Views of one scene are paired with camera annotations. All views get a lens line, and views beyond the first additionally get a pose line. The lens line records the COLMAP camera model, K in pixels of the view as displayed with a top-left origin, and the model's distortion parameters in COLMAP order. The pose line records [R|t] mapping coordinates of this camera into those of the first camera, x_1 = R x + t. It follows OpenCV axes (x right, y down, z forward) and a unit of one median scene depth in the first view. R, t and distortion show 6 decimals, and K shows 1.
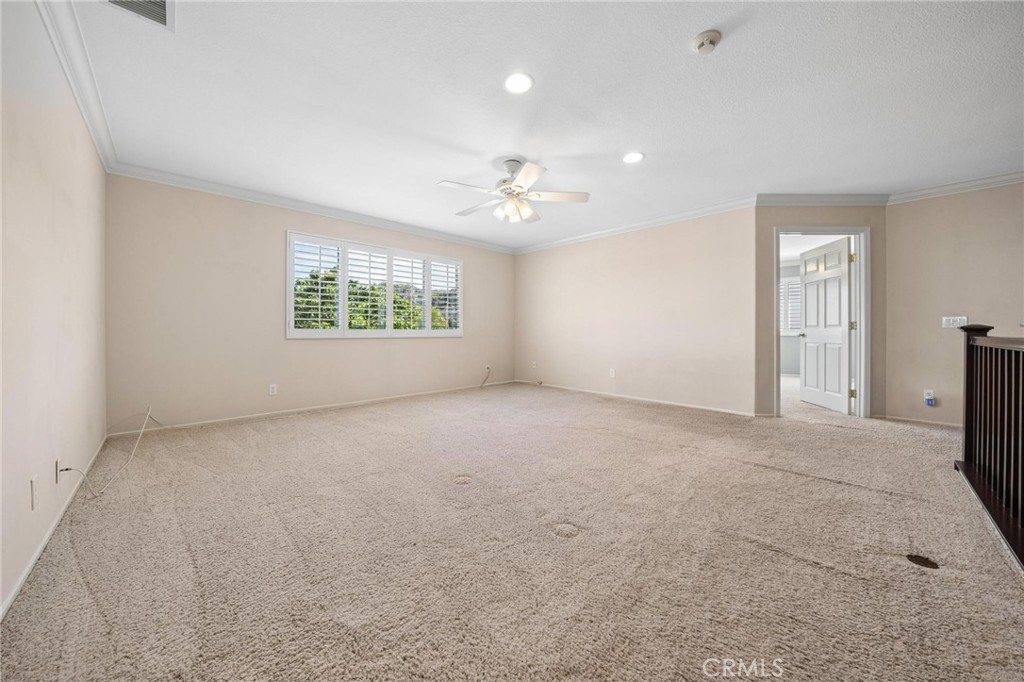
lens RADIAL K [[353.3, 0, 520.1], [0, 353.3, 335.0], [0, 0, 1]] dist [0.000202, -0.002913]
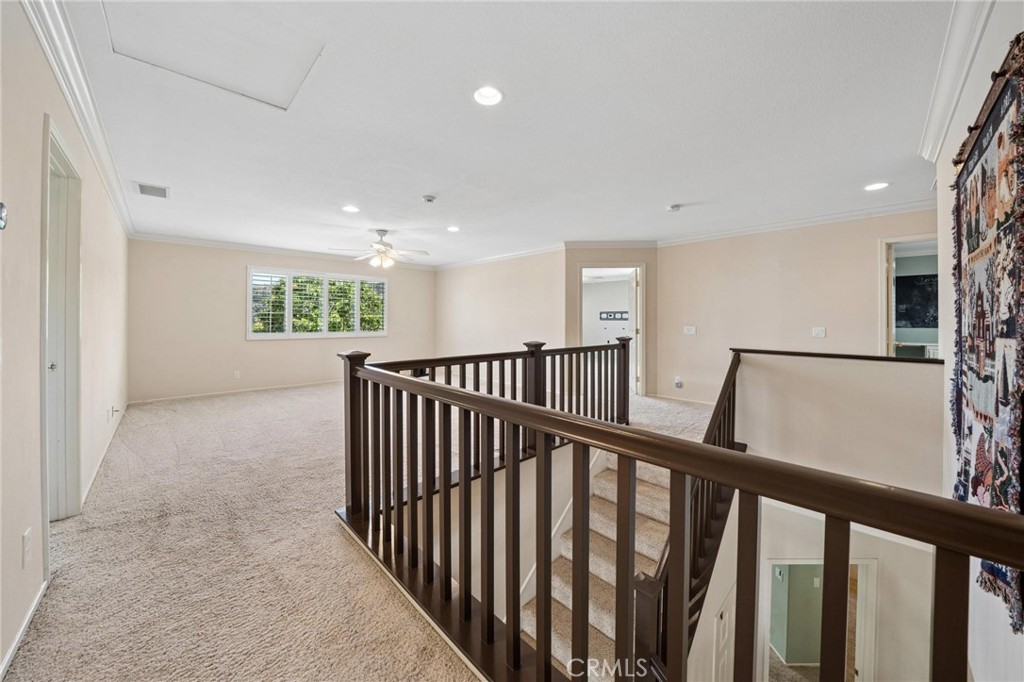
lens RADIAL K [[358.8, 0, 508.3], [0, 358.8, 322.0], [0, 0, 1]] dist [0.001119, 0.000158]
pose [[0.999687, -0.000407, -0.025022, 0.475490], [0.000123, 0.999935, -0.011357, -0.050118], [0.025025, 0.011350, 0.999622, -0.474816]]
